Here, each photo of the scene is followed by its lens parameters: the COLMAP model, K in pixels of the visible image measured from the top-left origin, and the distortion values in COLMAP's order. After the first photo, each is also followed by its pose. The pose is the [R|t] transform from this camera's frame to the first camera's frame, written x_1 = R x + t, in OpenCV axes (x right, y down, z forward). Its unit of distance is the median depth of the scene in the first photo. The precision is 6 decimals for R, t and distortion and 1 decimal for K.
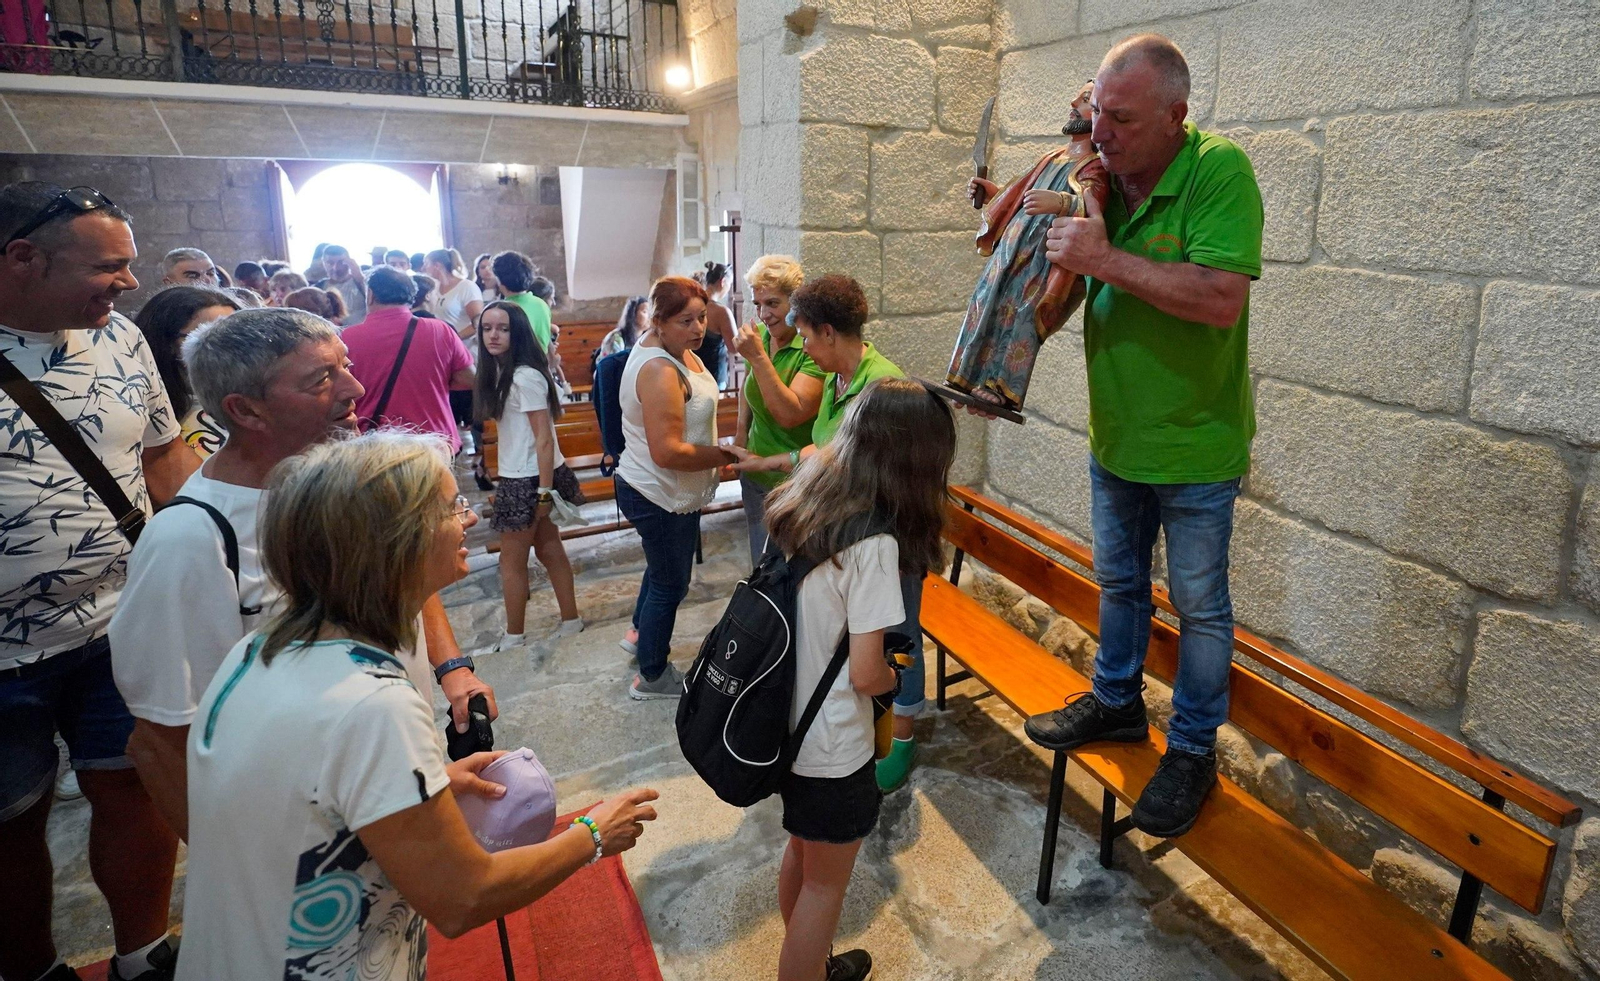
lens RADIAL K [[1435.7, 0, 800.5], [0, 1435.7, 490.9], [0, 0, 1]] dist [-0.030149, 0.033509]
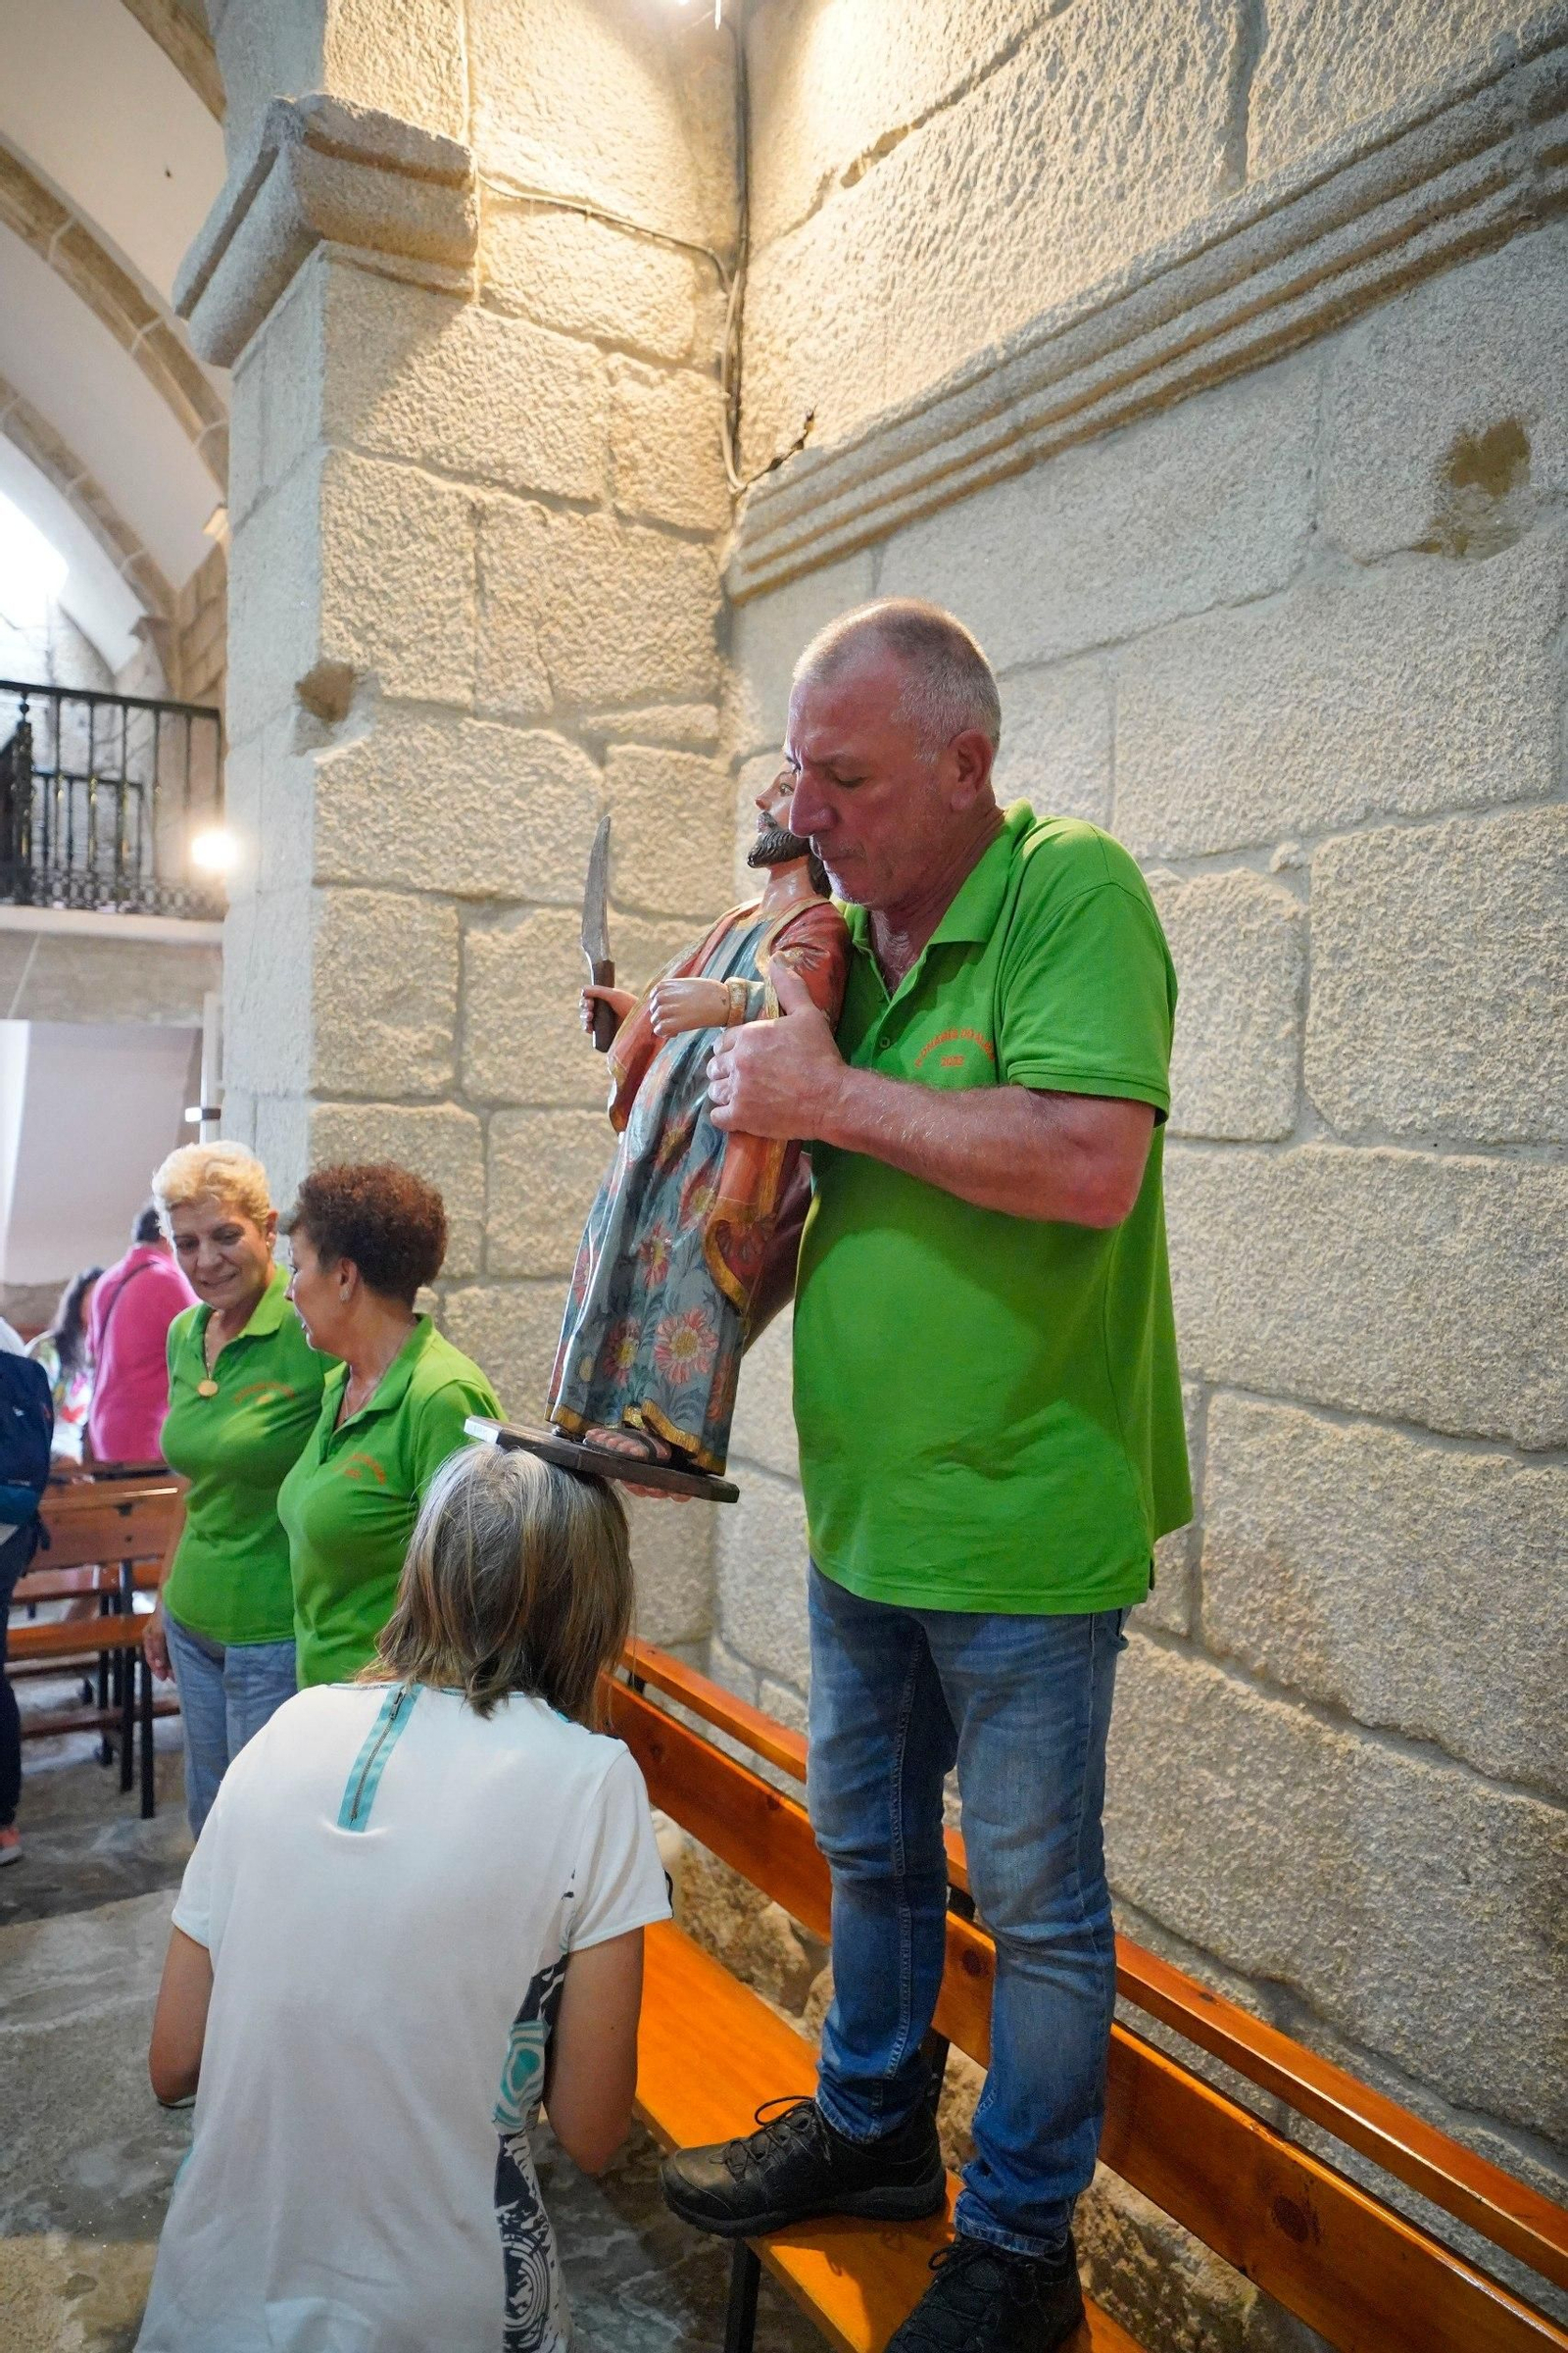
lens RADIAL K [[2644.3, 0, 783.2], [0, 2644.3, 1178.8], [0, 0, 1]] dist [0.005038, 0.000000]
pose [[0.999718, 0.006945, -0.022729, 0.204621], [-0.011691, 0.976350, -0.215881, 0.040816], [0.020692, 0.216086, 0.976155, 0.151635]]
